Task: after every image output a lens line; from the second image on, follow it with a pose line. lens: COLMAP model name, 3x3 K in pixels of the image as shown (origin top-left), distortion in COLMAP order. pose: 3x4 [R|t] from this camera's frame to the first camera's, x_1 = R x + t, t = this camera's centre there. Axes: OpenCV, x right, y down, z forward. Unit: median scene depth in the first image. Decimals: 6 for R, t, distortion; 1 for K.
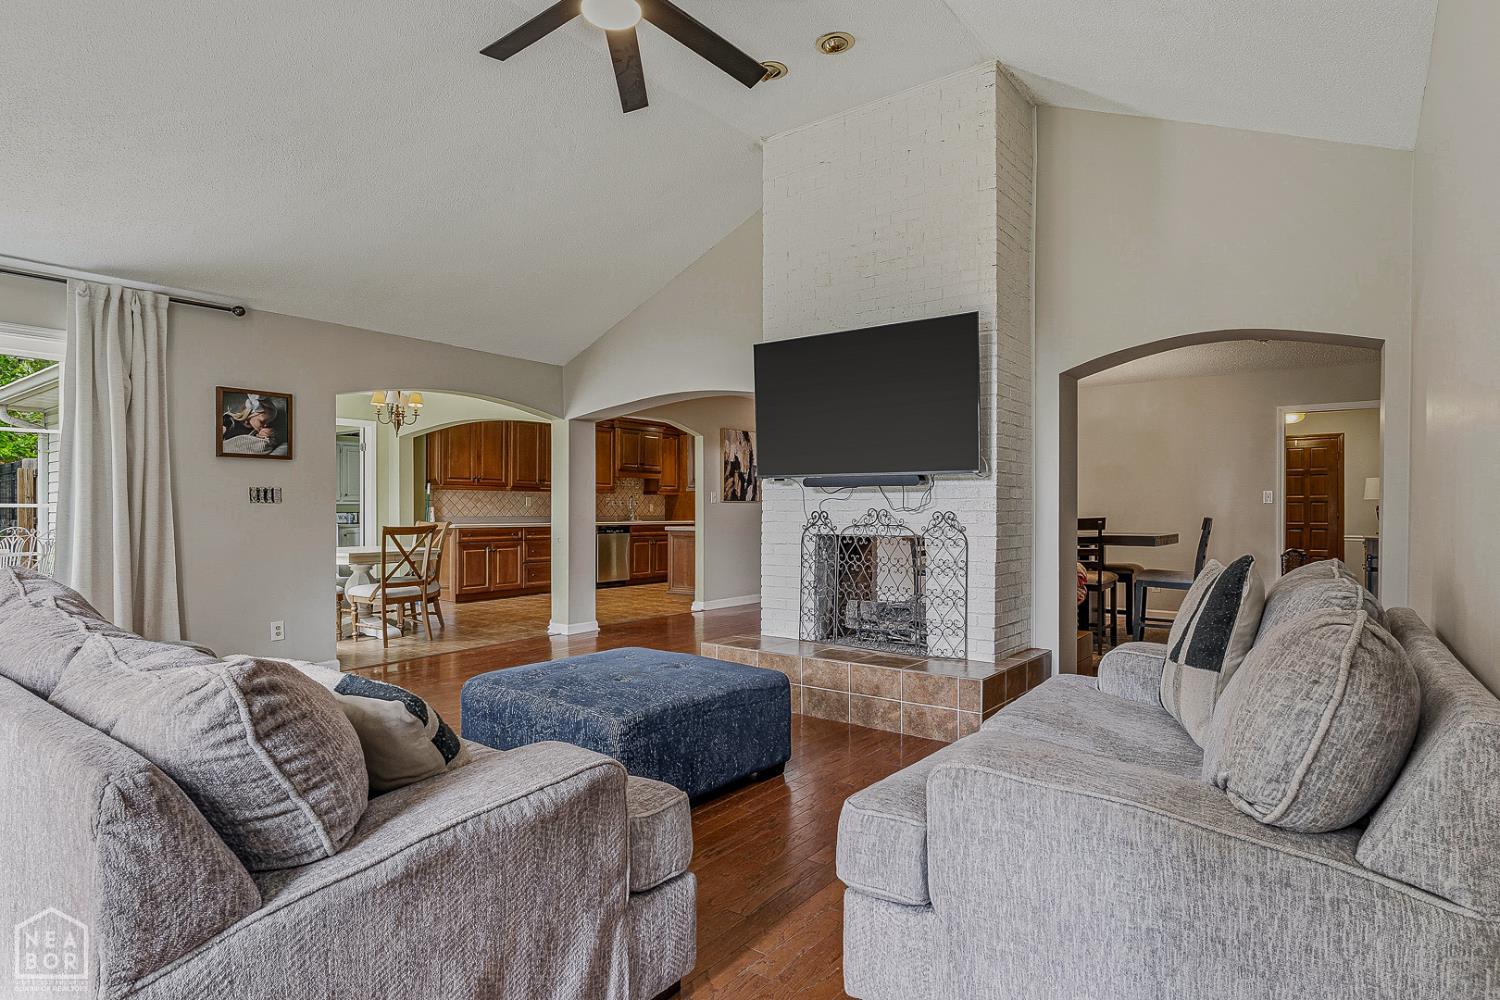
lens RADIAL K [[797.2, 0, 754.1], [0, 797.2, 508.9], [0, 0, 1]] dist [0.004985, 0.000146]
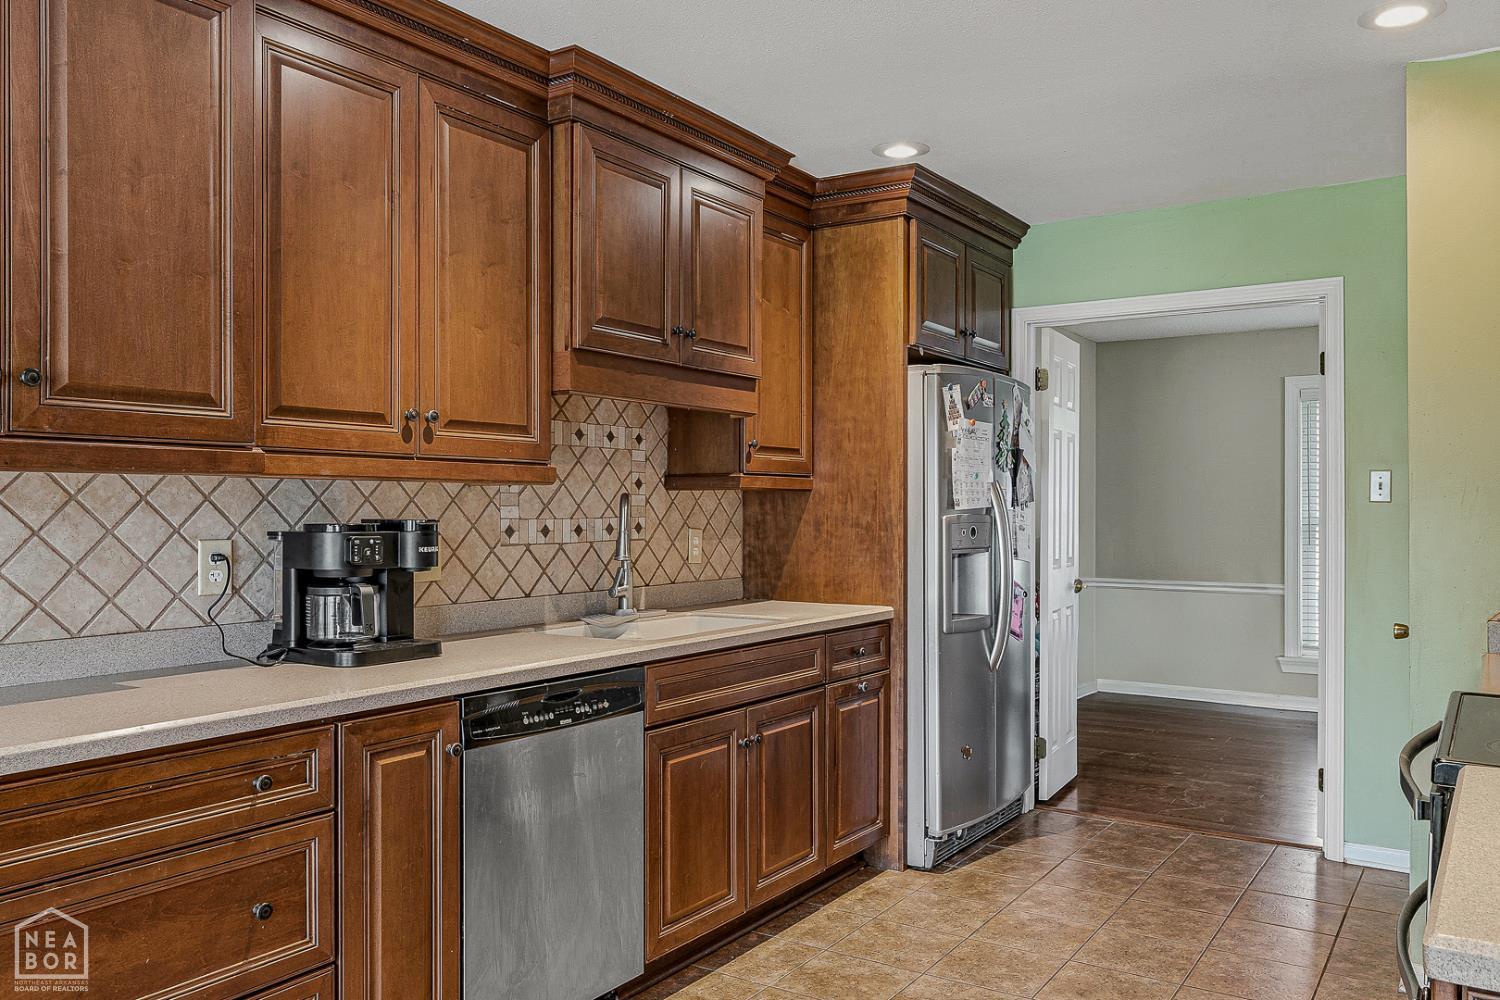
lens RADIAL K [[1161.1, 0, 740.6], [0, 1161.1, 521.6], [0, 0, 1]] dist [-0.005822, -0.006750]
pose [[0.998088, -0.006830, 0.061433, -0.148197], [0.006130, 0.999914, 0.011573, -0.013218], [-0.061506, -0.011175, 0.998044, 0.732797]]
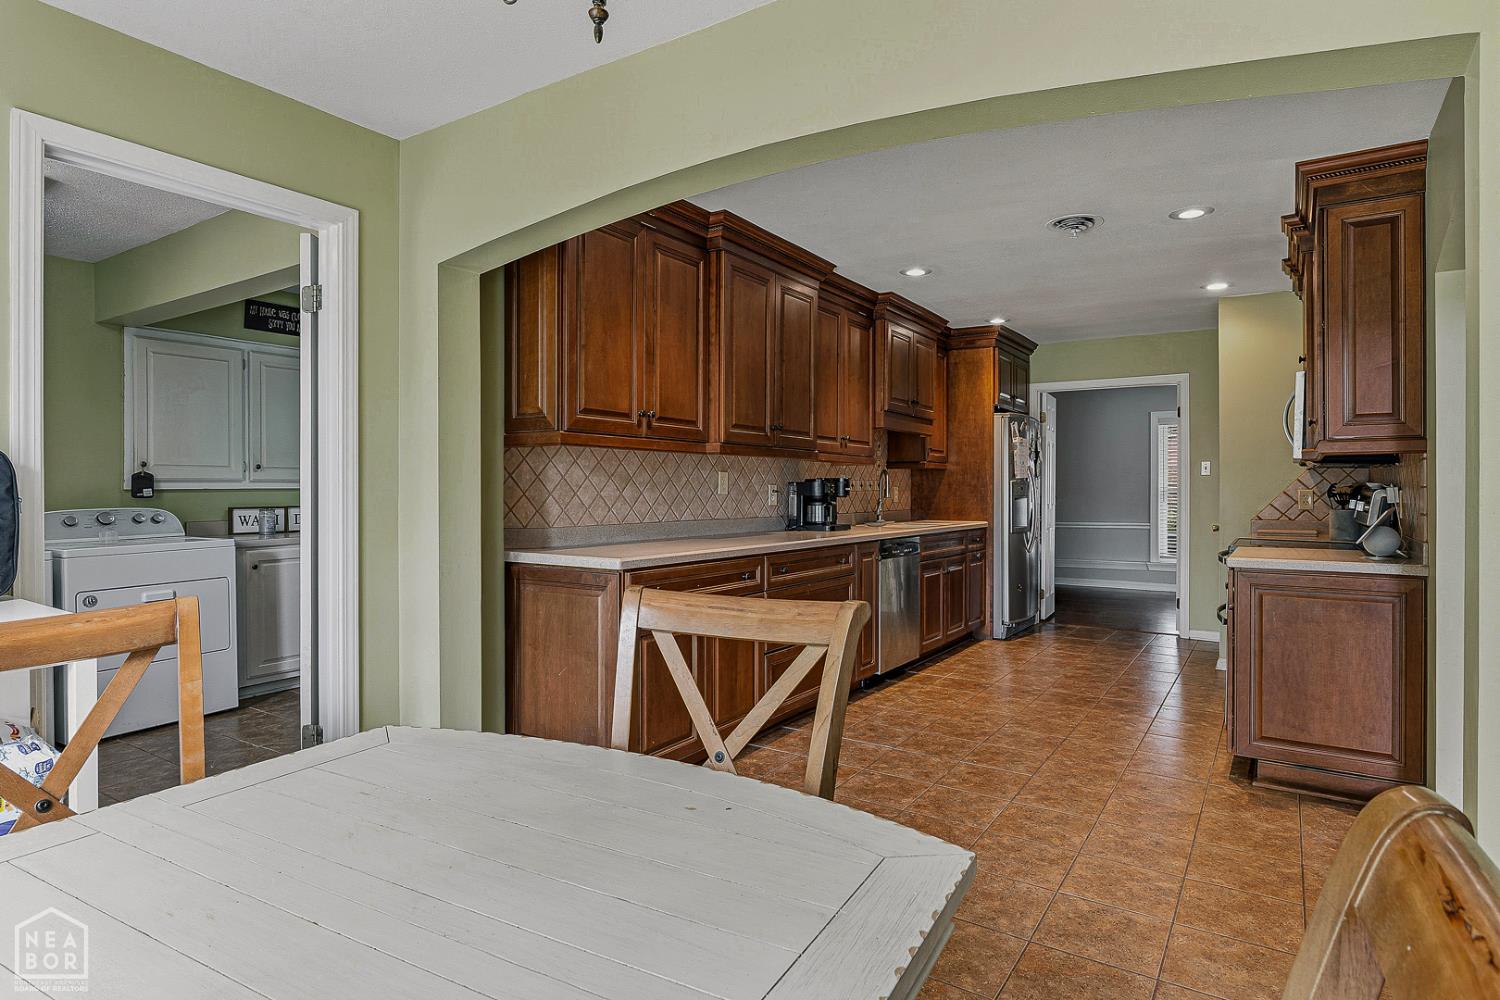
lens RADIAL K [[815.7, 0, 755.0], [0, 815.7, 493.0], [0, 0, 1]] dist [-0.000231, -0.004404]
pose [[0.997508, -0.001942, 0.070528, -0.275126], [0.001506, 0.999979, 0.006237, -0.006118], [-0.070538, -0.006115, 0.997490, 0.543932]]
